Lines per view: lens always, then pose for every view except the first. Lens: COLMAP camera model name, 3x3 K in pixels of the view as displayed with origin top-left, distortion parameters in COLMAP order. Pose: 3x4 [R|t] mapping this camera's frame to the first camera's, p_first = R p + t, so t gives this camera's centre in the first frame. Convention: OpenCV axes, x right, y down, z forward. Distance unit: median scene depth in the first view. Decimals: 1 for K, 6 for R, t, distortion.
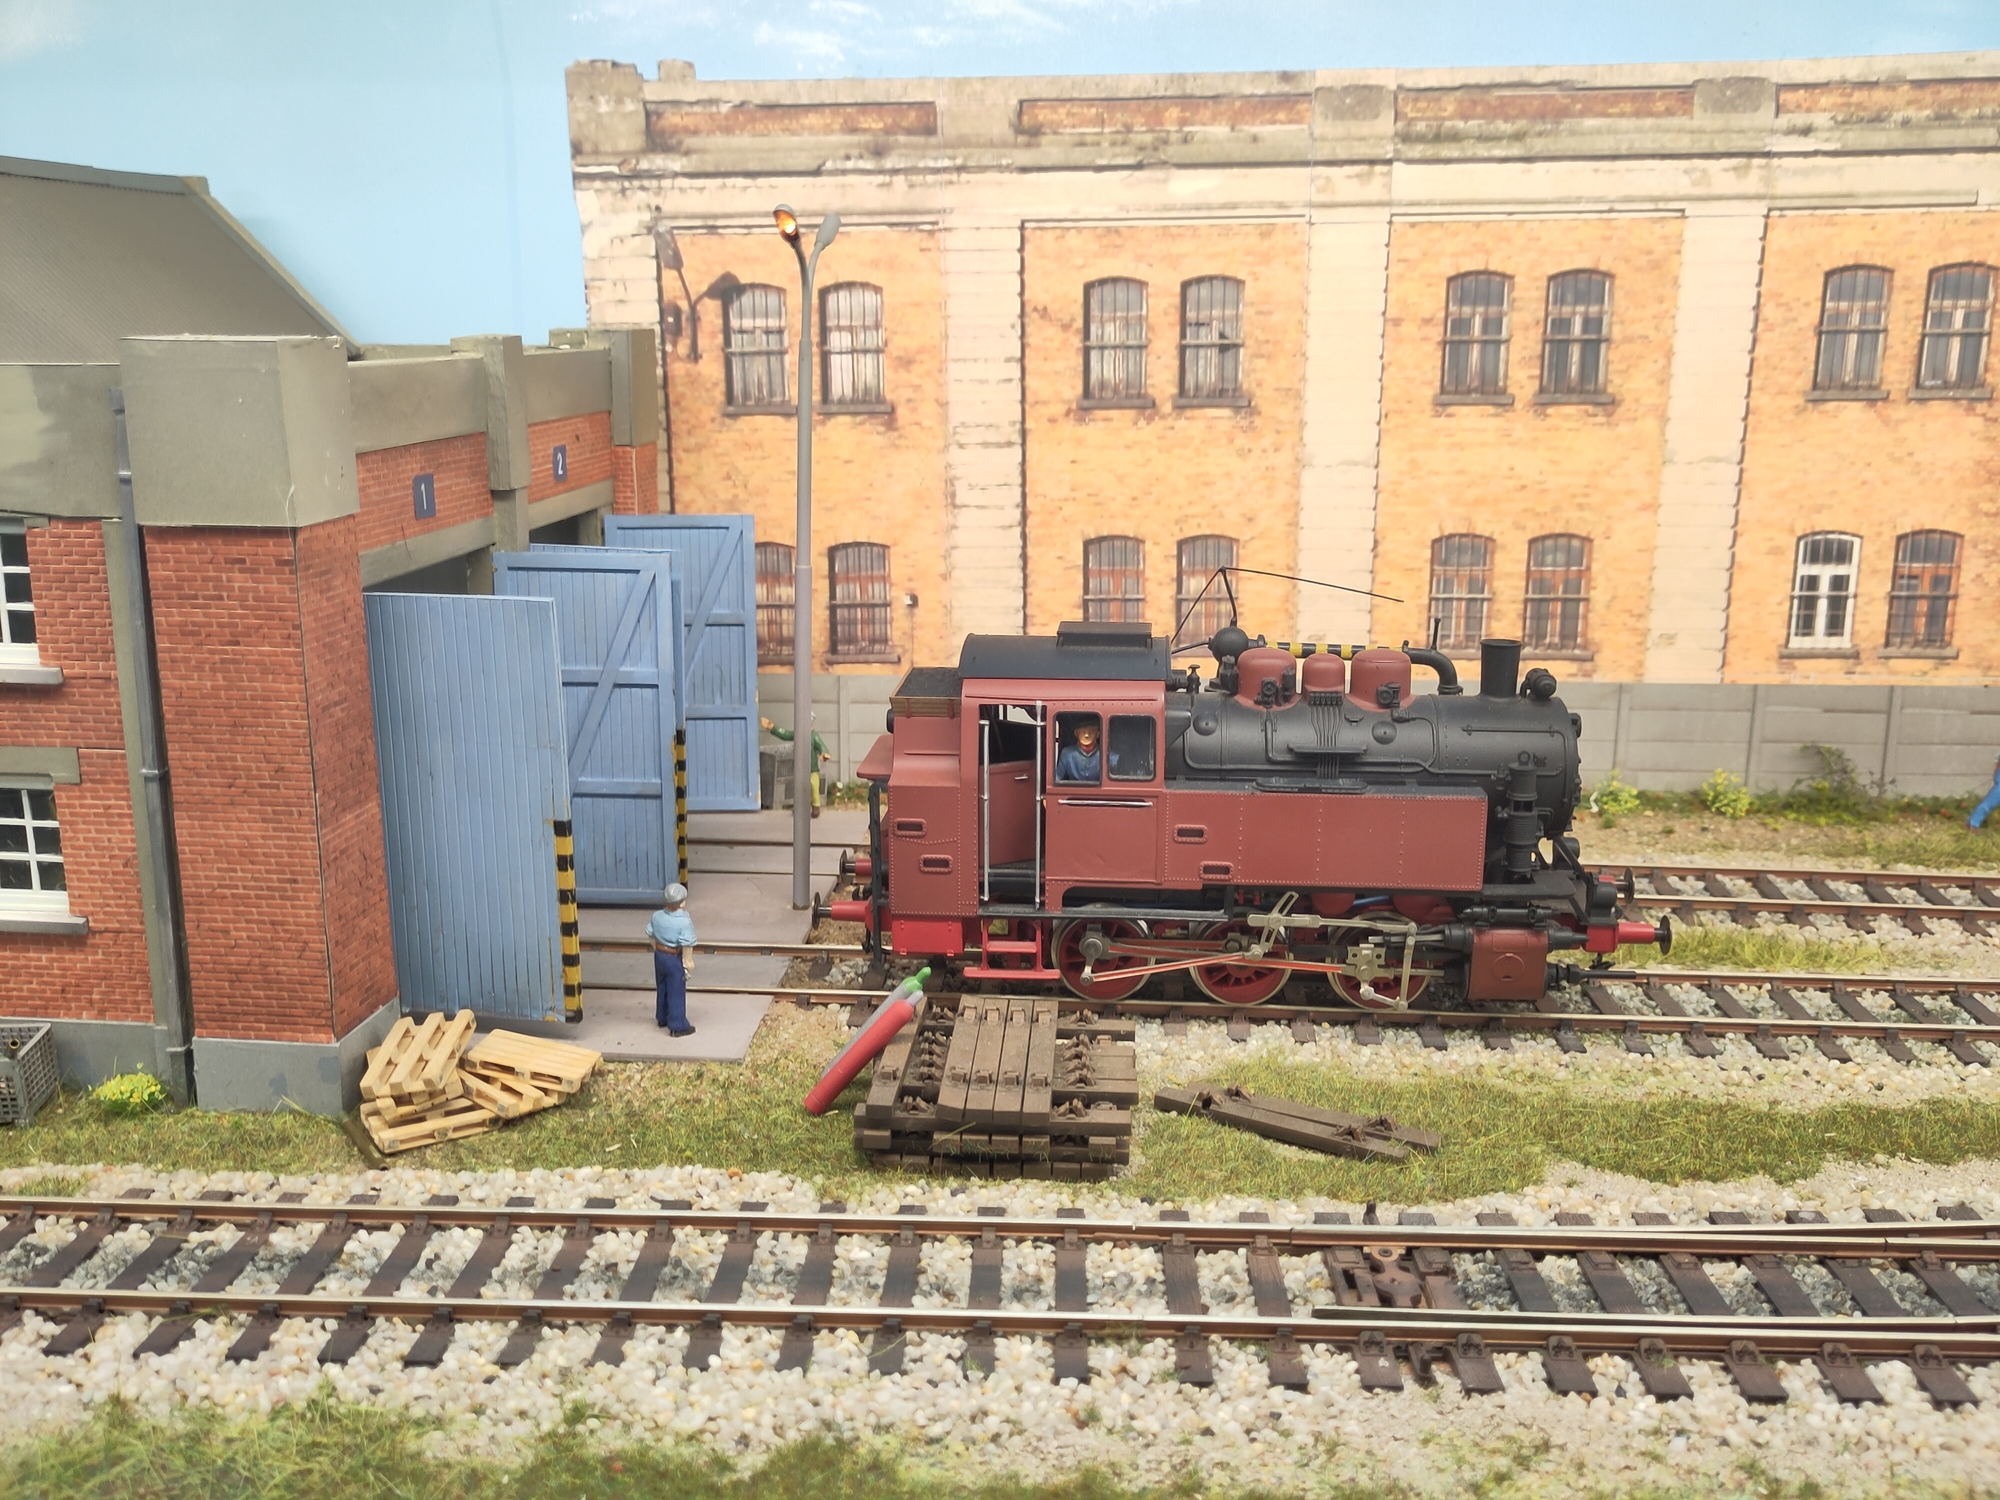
lens RADIAL K [[1925.8, 0, 977.1], [0, 1925.8, 797.6], [0, 0, 1]] dist [-0.012028, 0.000000]
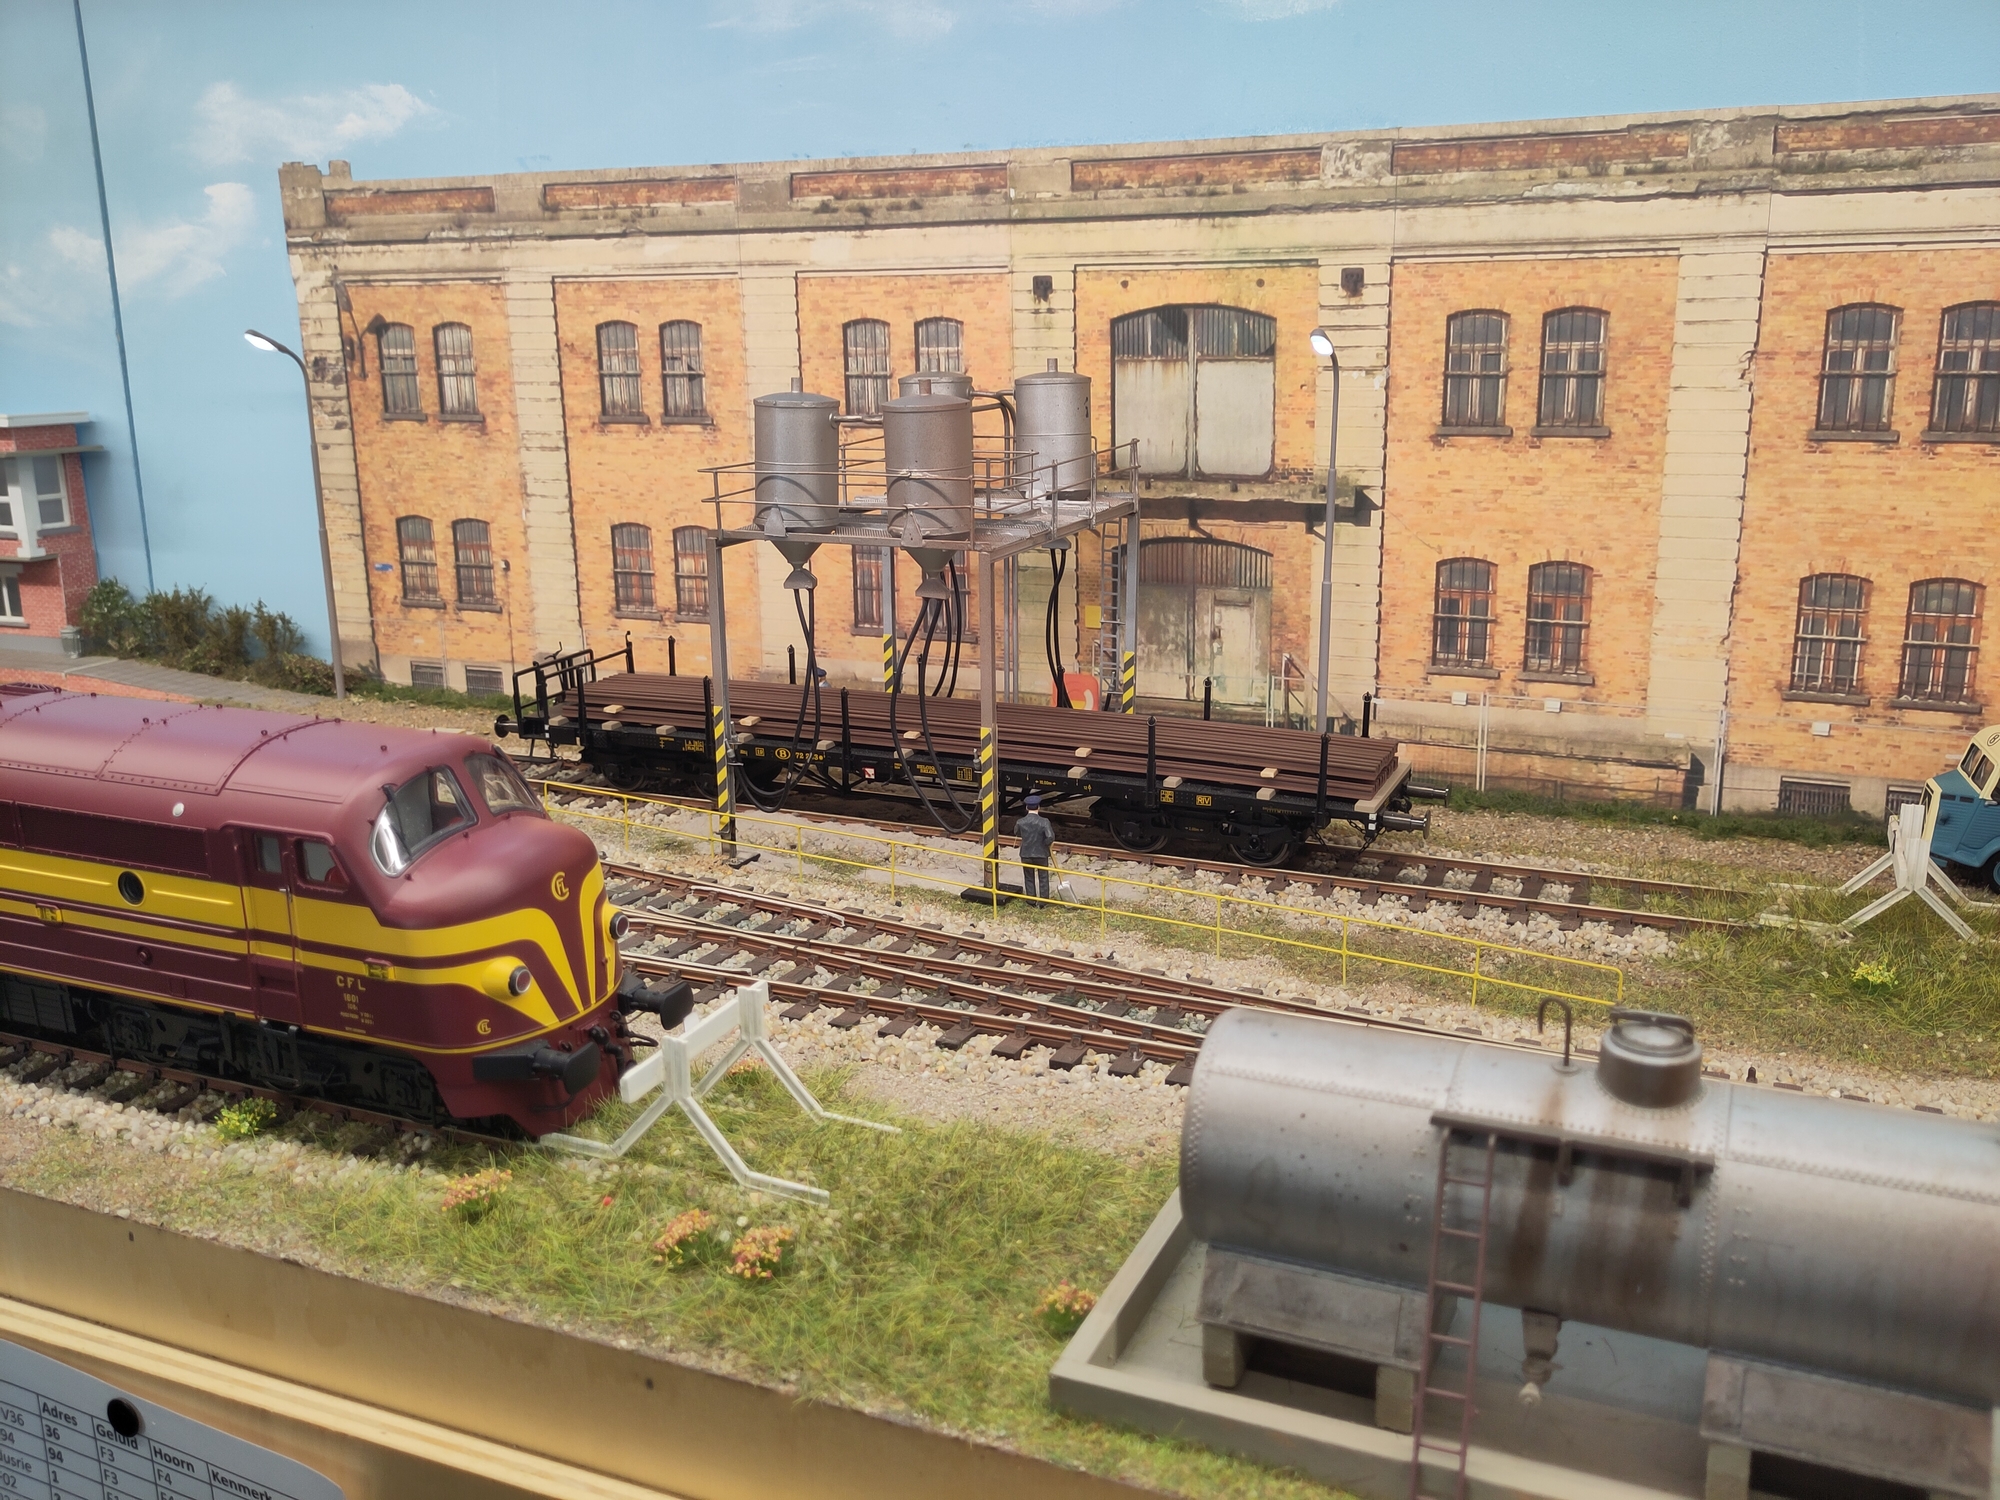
lens RADIAL K [[1824.9, 0, 1003.9], [0, 1824.9, 757.2], [0, 0, 1]] dist [0.034395, -0.044781]
pose [[0.928392, 0.092391, -0.359933, 0.760116], [-0.099850, 0.995000, -0.002142, -0.003854], [0.357935, 0.037928, 0.932976, -0.034849]]
